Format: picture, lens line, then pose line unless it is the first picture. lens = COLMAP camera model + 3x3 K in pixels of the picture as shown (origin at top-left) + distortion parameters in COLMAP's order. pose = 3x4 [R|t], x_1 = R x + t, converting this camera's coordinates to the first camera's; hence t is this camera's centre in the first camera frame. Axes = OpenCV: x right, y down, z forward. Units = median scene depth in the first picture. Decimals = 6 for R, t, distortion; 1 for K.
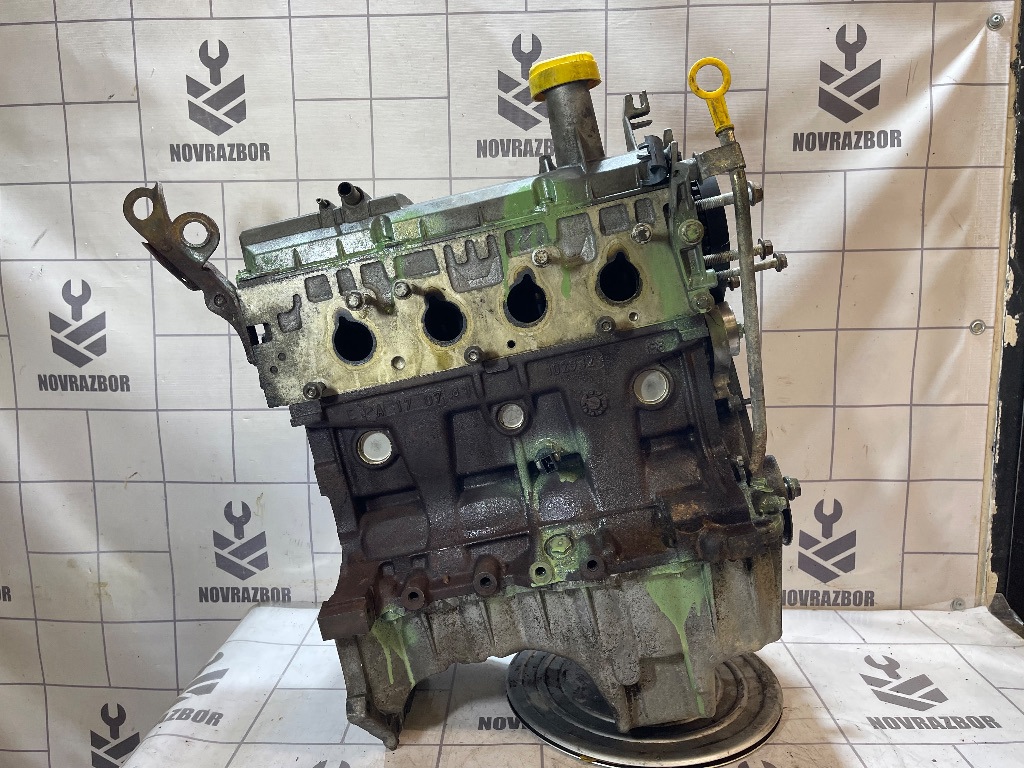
lens RADIAL K [[782.3, 0, 507.9], [0, 782.3, 384.0], [0, 0, 1]] dist [0.080734, -0.120812]
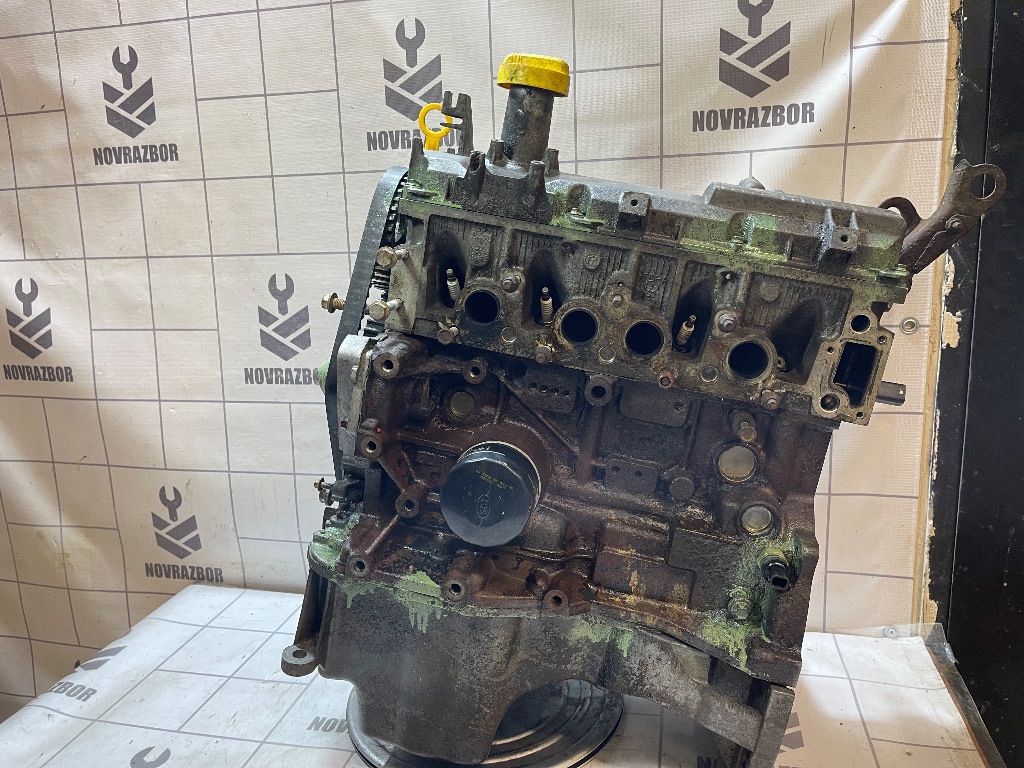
lens RADIAL K [[782.3, 0, 516.7], [0, 782.3, 378.5], [0, 0, 1]] dist [0.080734, -0.120812]
pose [[0.982580, 0.014398, -0.185282, 0.324612], [-0.003732, 0.998322, 0.057786, -0.061617], [0.185803, -0.056088, 0.980985, 0.057237]]
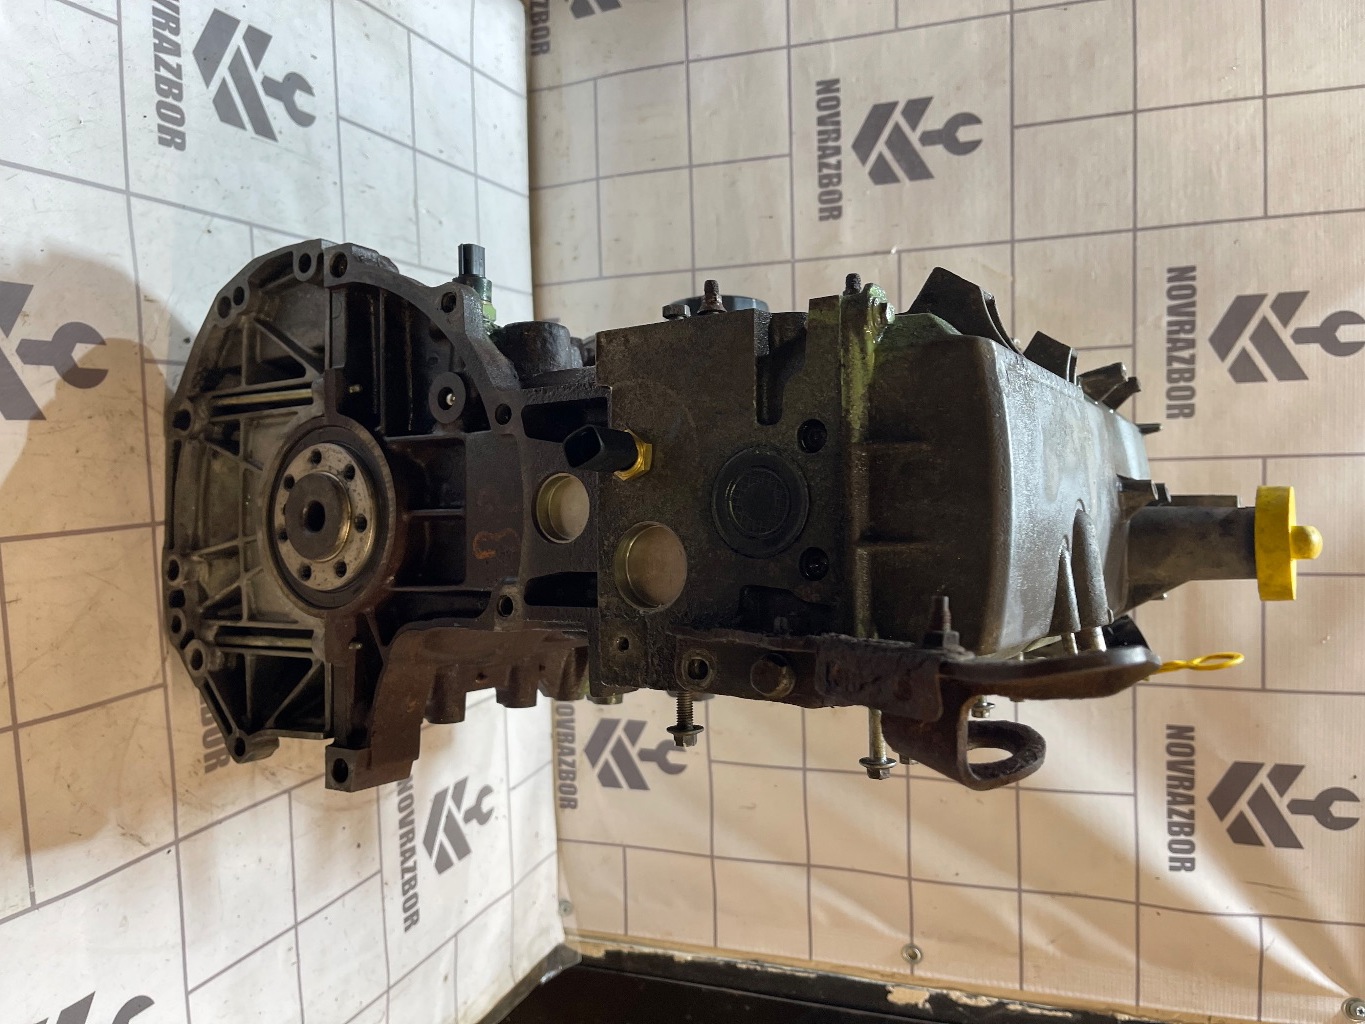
lens RADIAL K [[1042.9, 0, 668.6], [0, 1042.9, 525.8], [0, 0, 1]] dist [0.080734, -0.120812]
pose [[0.032730, 0.993877, 0.105531, 0.069071], [-0.977105, 0.009609, 0.212542, -0.061308], [0.210226, -0.110071, 0.971437, 0.014822]]
